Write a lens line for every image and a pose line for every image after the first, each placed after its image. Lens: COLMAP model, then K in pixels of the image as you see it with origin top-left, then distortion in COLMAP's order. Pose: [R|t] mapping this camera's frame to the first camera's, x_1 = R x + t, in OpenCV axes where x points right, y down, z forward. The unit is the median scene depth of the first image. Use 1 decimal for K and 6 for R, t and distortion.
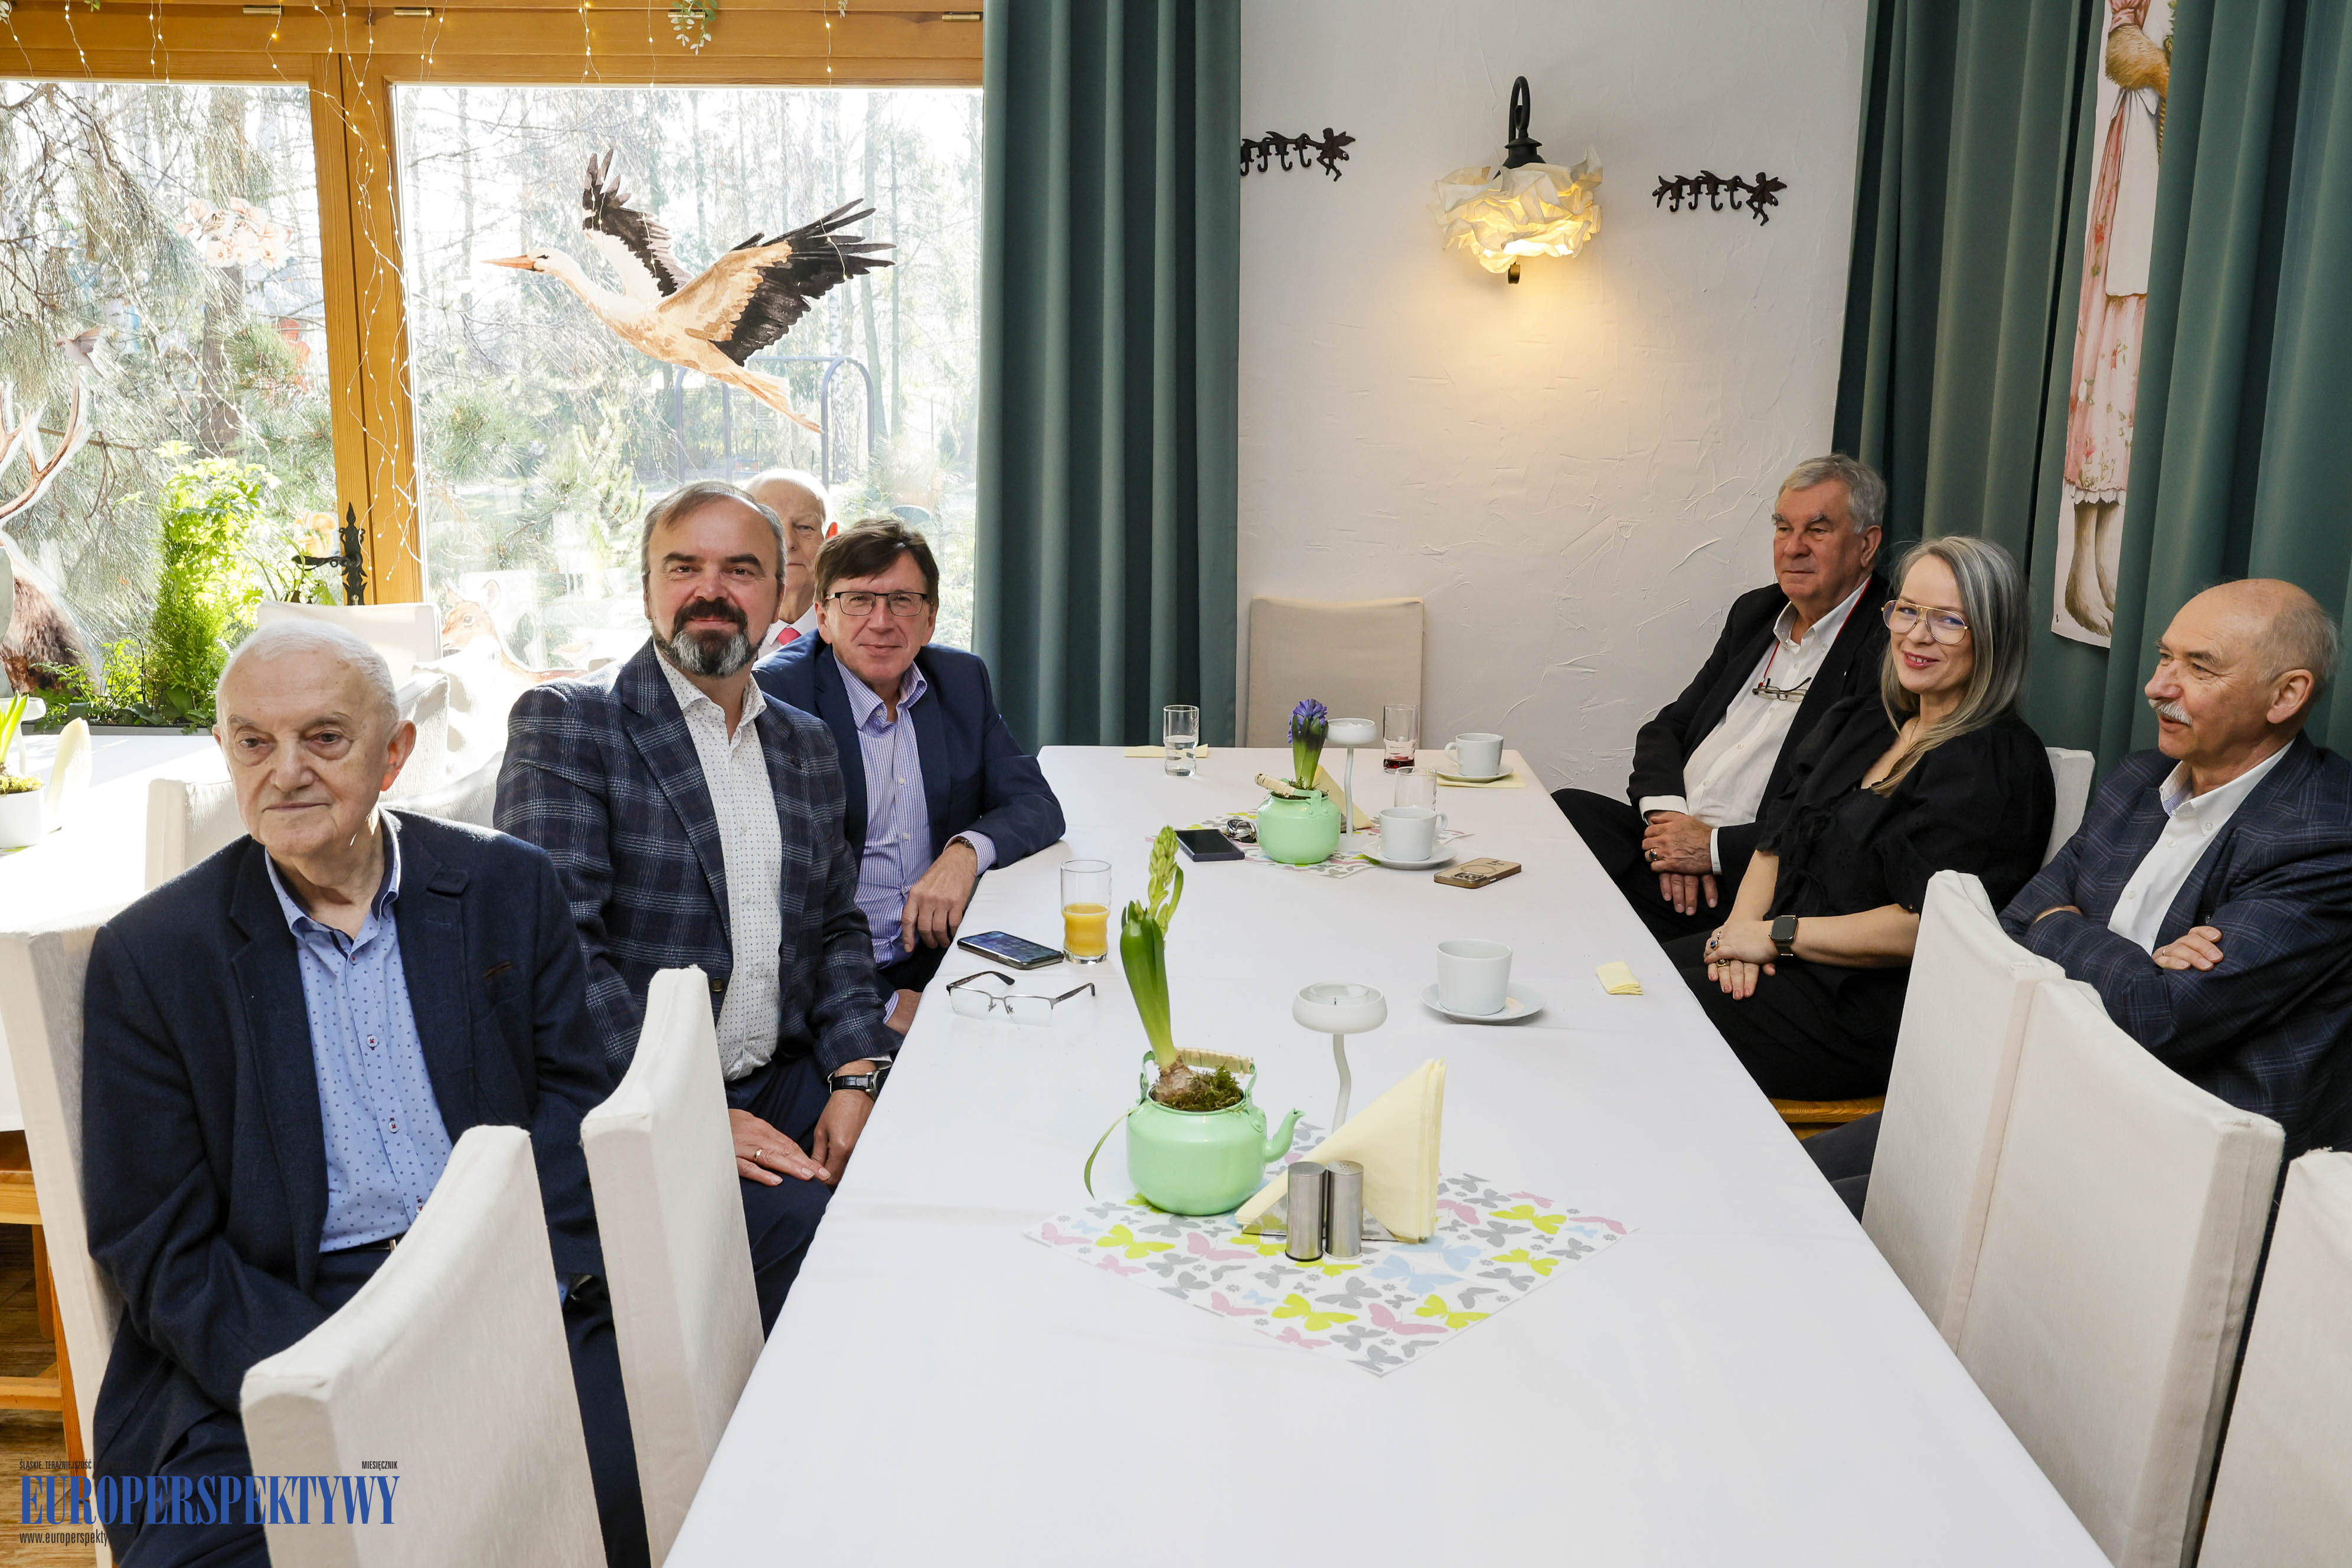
lens RADIAL K [[2173.1, 0, 1174.4], [0, 2173.1, 792.0], [0, 0, 1]] dist [-0.018694, 0.000000]
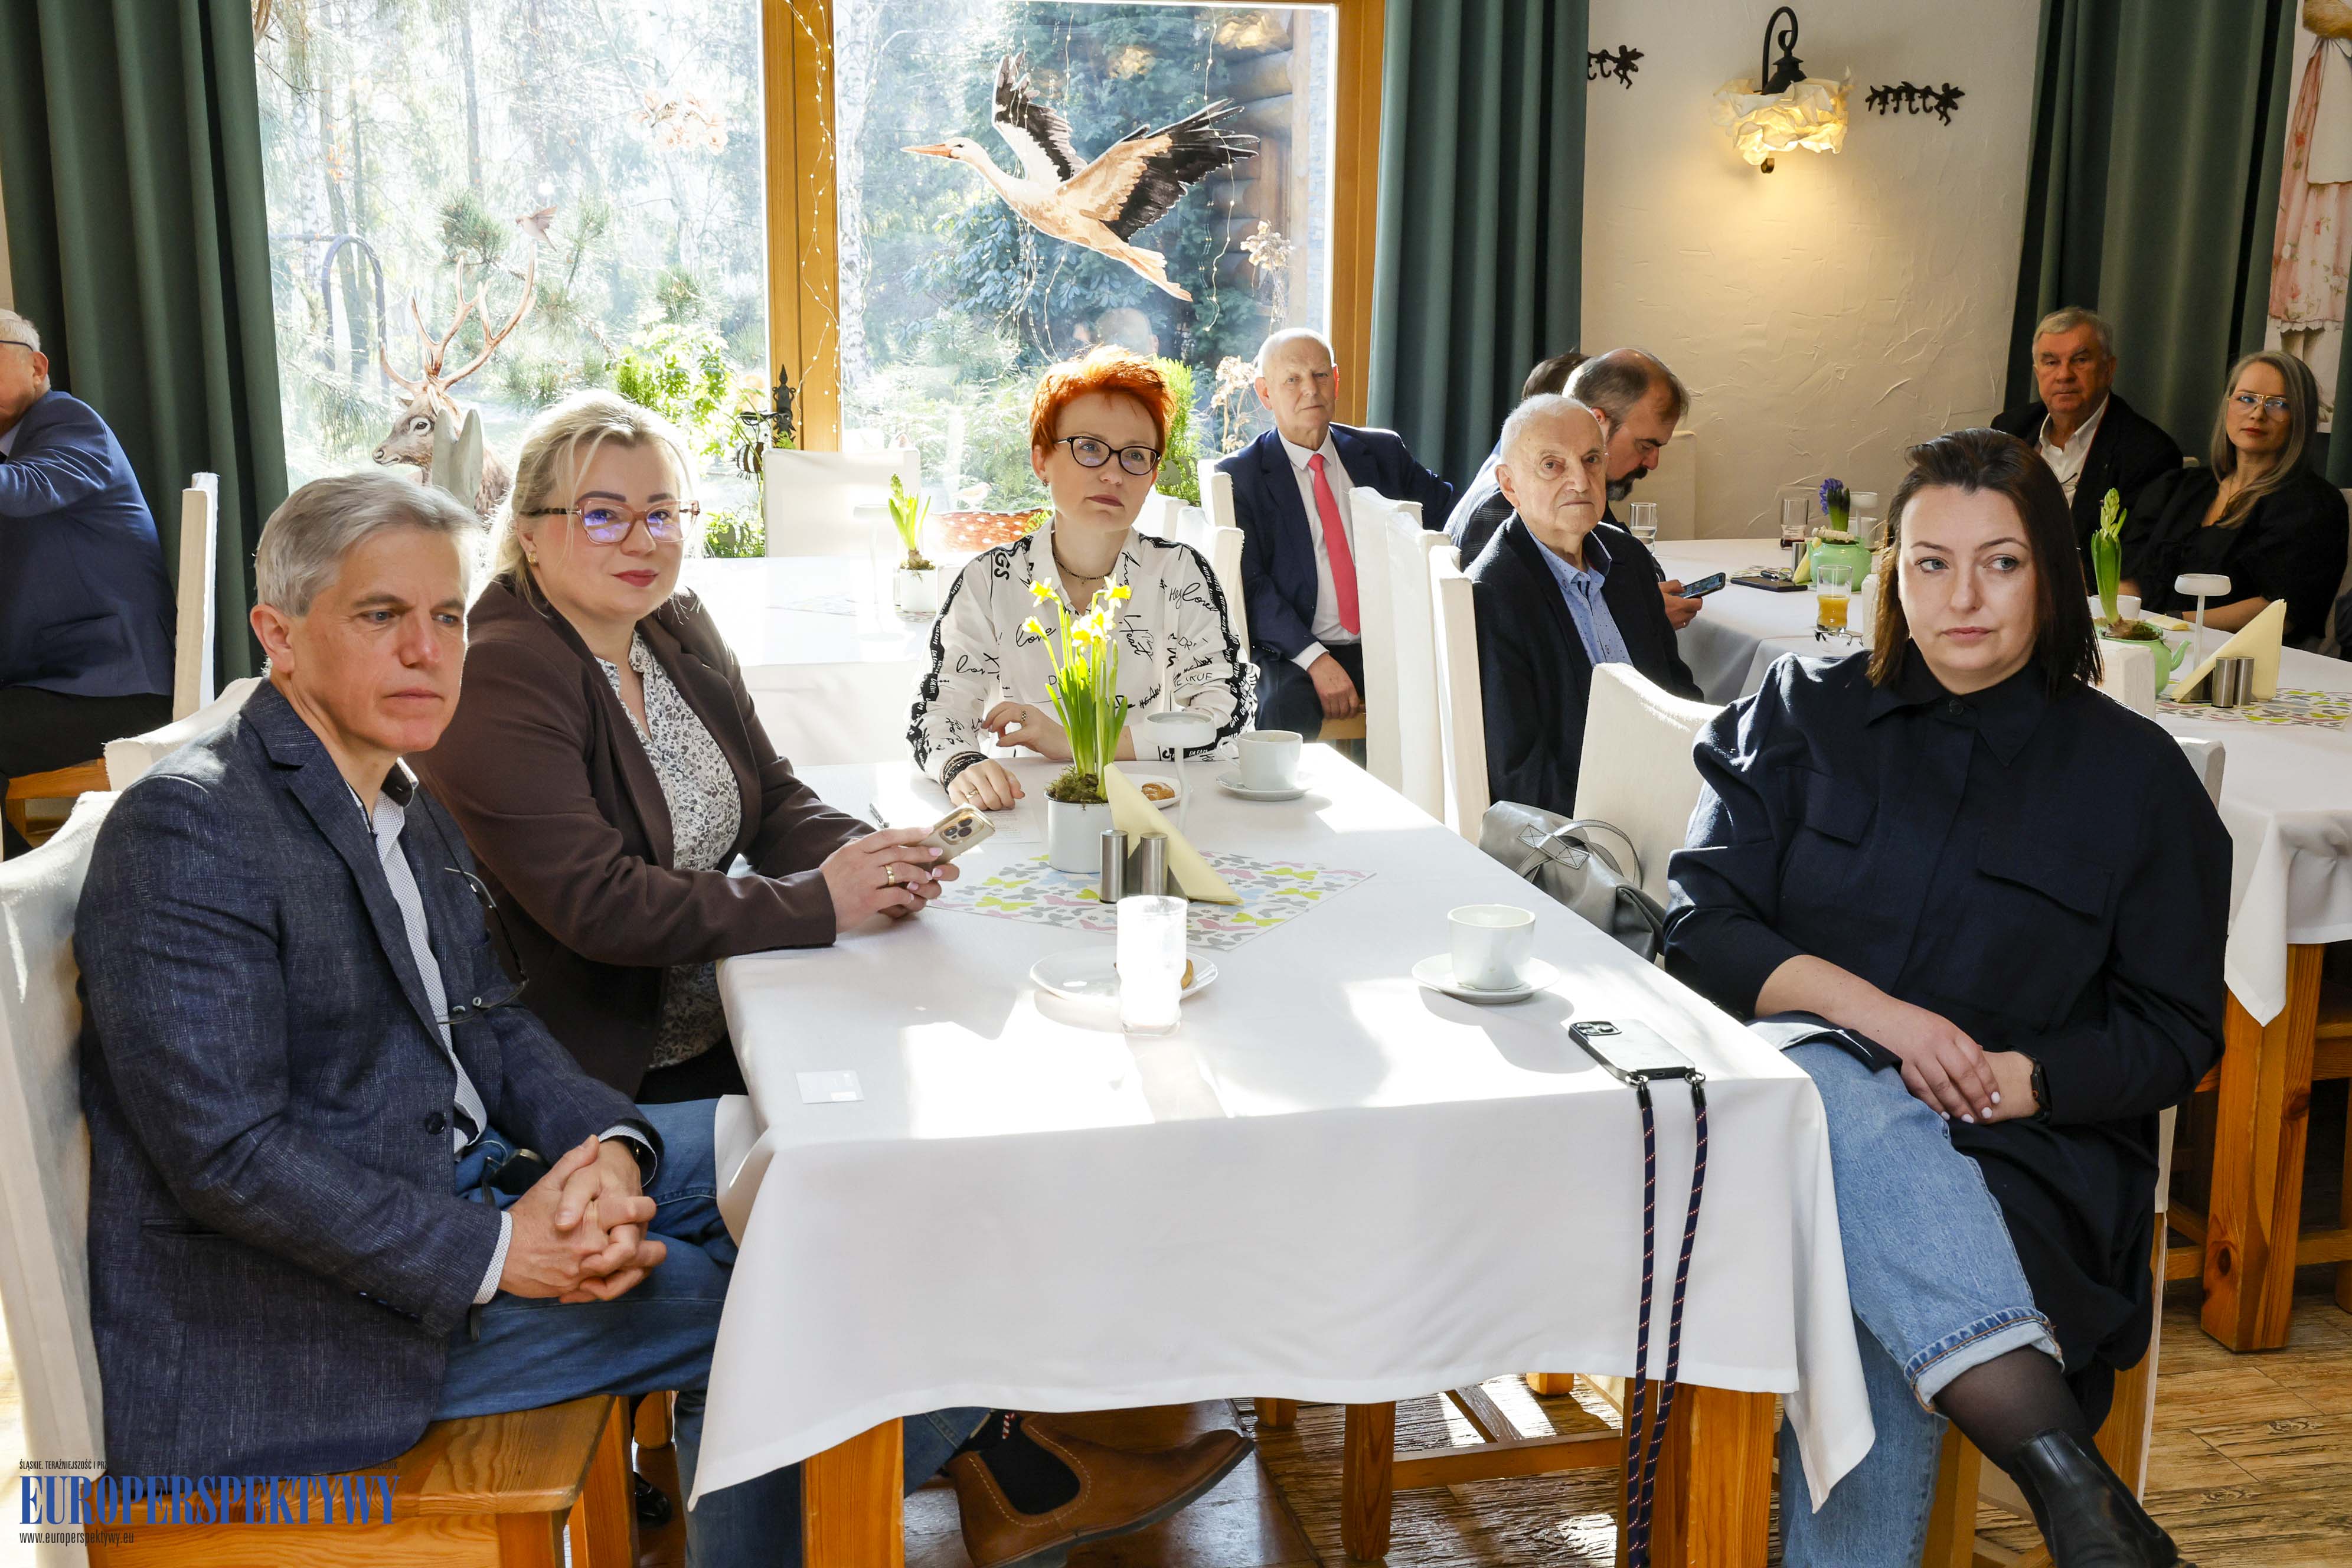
lens RADIAL K [[2719.0, 0, 1178.3], [0, 2719.0, 784.3], [0, 0, 1]] dist [0.052846, 0.000000]
pose [[0.971334, -0.047956, 0.232830, -0.549619], [0.047952, 0.998833, 0.005681, 0.089563], [-0.232831, 0.005647, 0.972501, -0.438077]]
